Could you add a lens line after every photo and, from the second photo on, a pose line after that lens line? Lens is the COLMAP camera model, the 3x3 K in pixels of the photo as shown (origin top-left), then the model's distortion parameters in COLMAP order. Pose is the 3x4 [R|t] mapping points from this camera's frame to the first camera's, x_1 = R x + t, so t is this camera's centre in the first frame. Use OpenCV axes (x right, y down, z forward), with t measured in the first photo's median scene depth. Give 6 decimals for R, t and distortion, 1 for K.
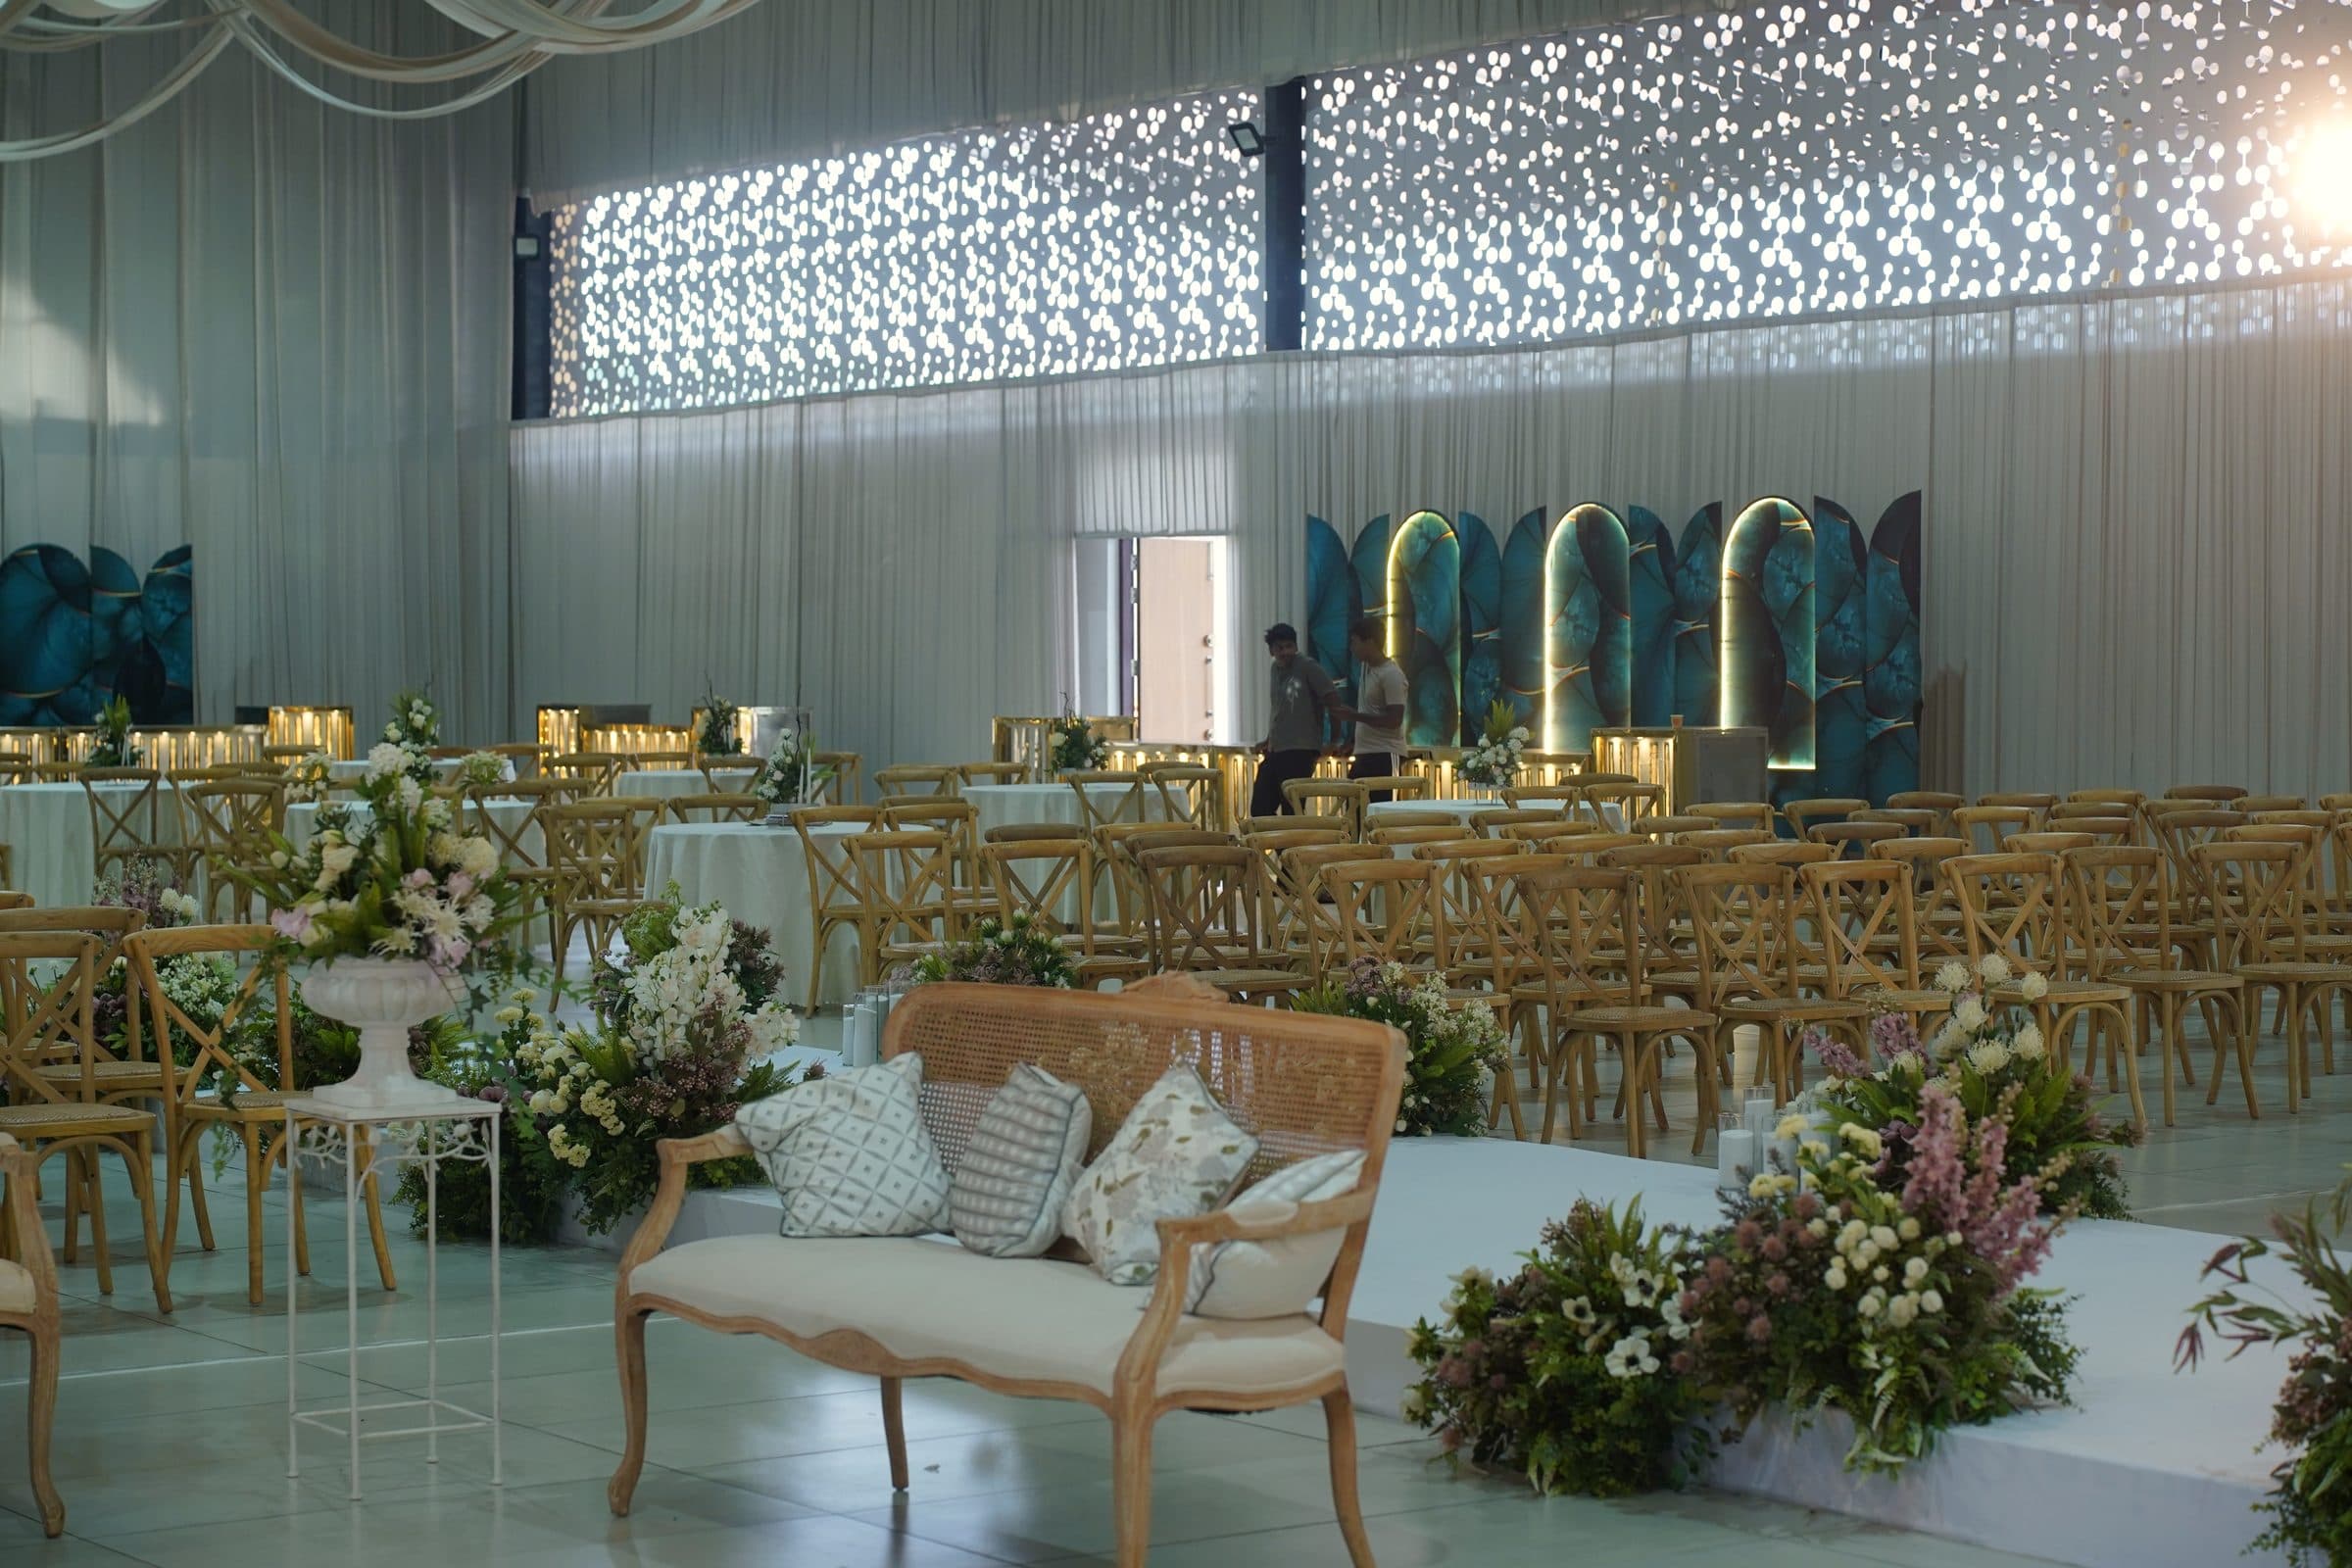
lens RADIAL K [[5198.5, 0, 1176.0], [0, 5198.5, 784.0], [0, 0, 1]] dist [0.014170, -0.157417]
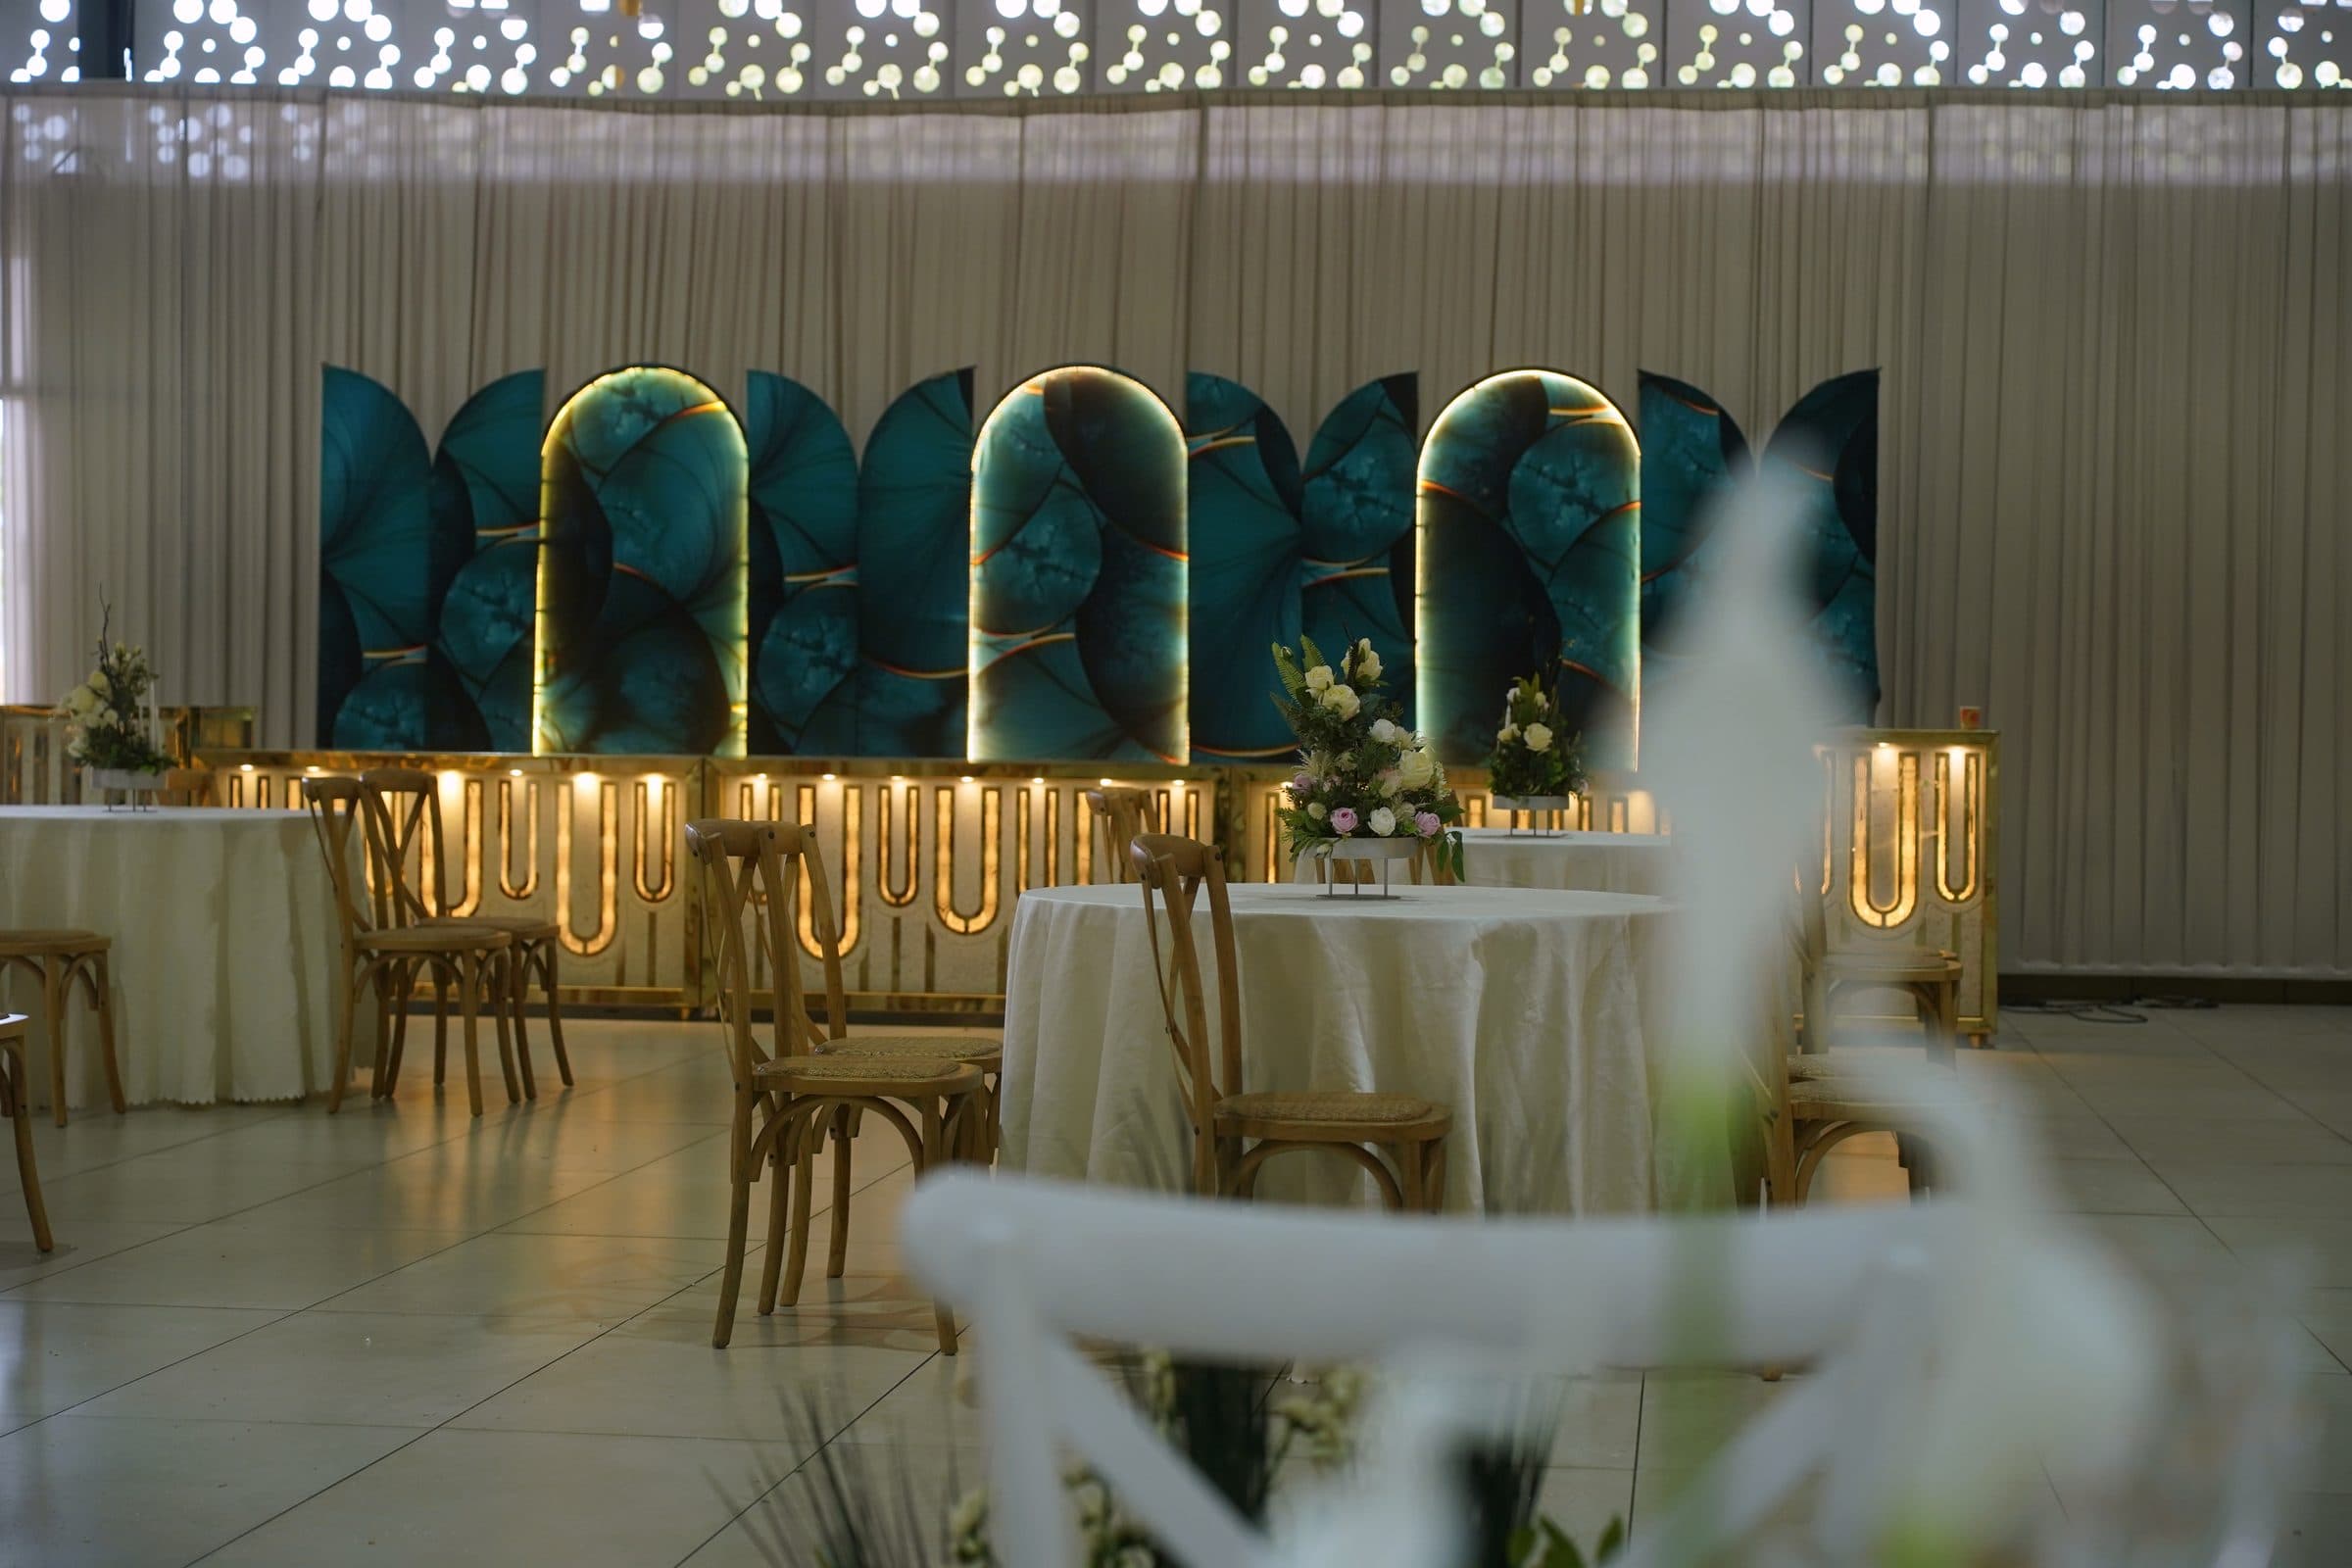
lens RADIAL K [[5551.3, 0, 1176.0], [0, 5551.3, 784.0], [0, 0, 1]] dist [-0.044612, 0.064768]
pose [[0.645541, -0.013180, 0.763612, -0.481828], [0.009219, 0.999913, 0.009464, -0.011875], [-0.763670, 0.000930, 0.645606, 0.643149]]
